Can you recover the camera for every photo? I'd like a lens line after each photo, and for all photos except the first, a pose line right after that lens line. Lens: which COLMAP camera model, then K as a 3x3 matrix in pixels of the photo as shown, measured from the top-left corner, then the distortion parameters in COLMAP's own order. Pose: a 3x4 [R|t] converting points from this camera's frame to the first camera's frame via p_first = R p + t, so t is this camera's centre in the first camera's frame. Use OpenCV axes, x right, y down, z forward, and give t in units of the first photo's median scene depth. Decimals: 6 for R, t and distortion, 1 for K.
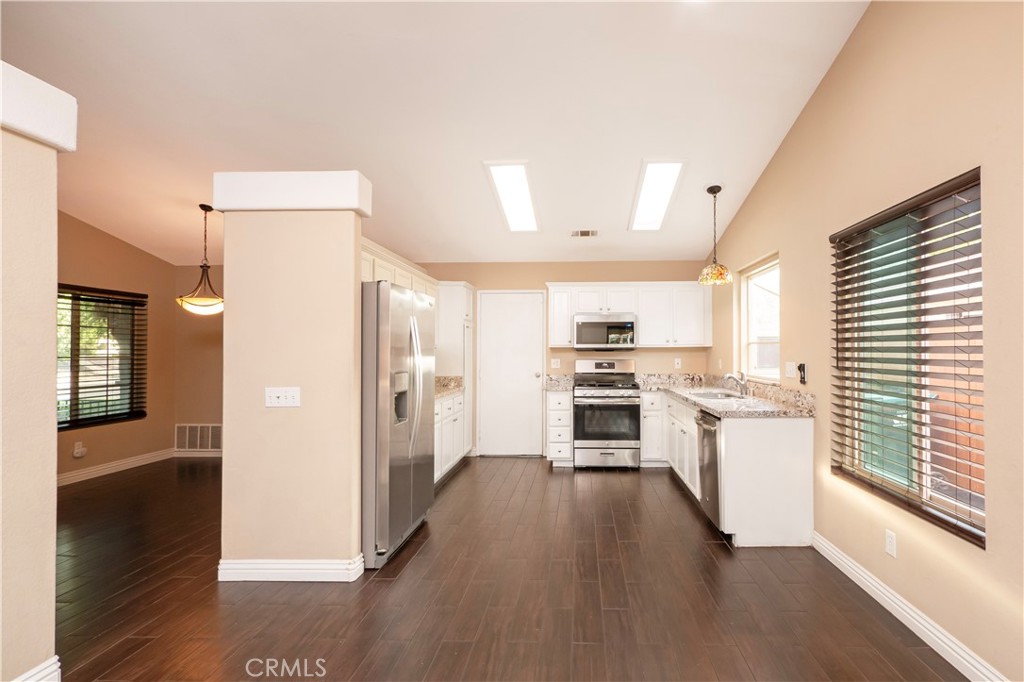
lens RADIAL K [[497.5, 0, 547.4], [0, 497.5, 345.2], [0, 0, 1]] dist [-0.000131, -0.000033]
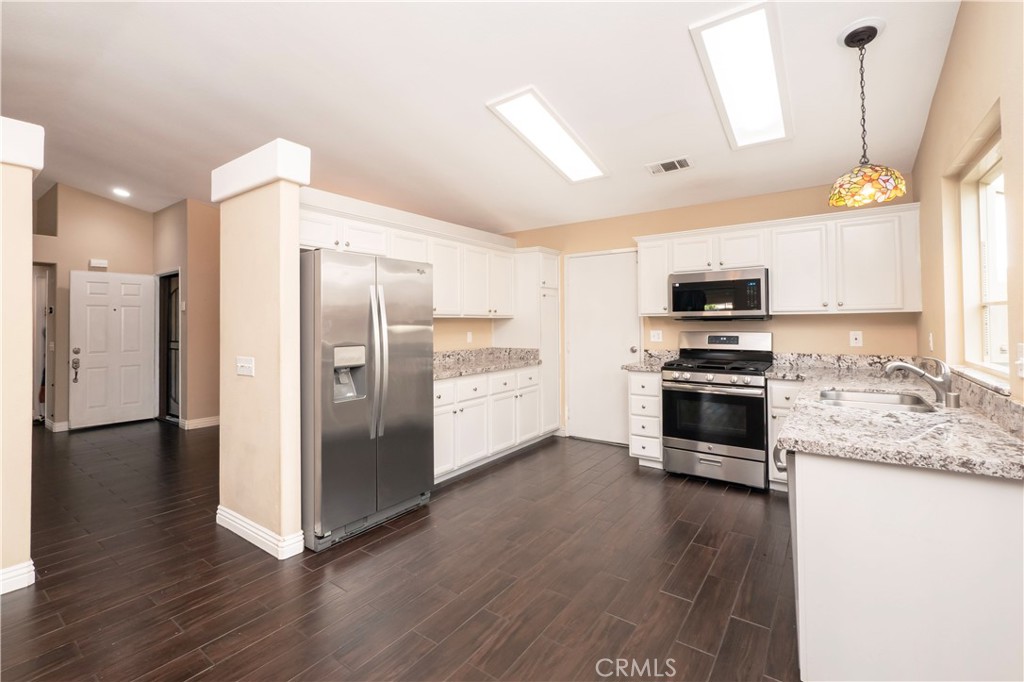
lens RADIAL K [[441.6, 0, 463.9], [0, 441.6, 313.5], [0, 0, 1]] dist [-0.003400, 0.000029]
pose [[0.805778, -0.016385, -0.591991, 0.210634], [0.012870, 0.999866, -0.010156, 0.003234], [0.592078, 0.000564, 0.805881, 0.260798]]
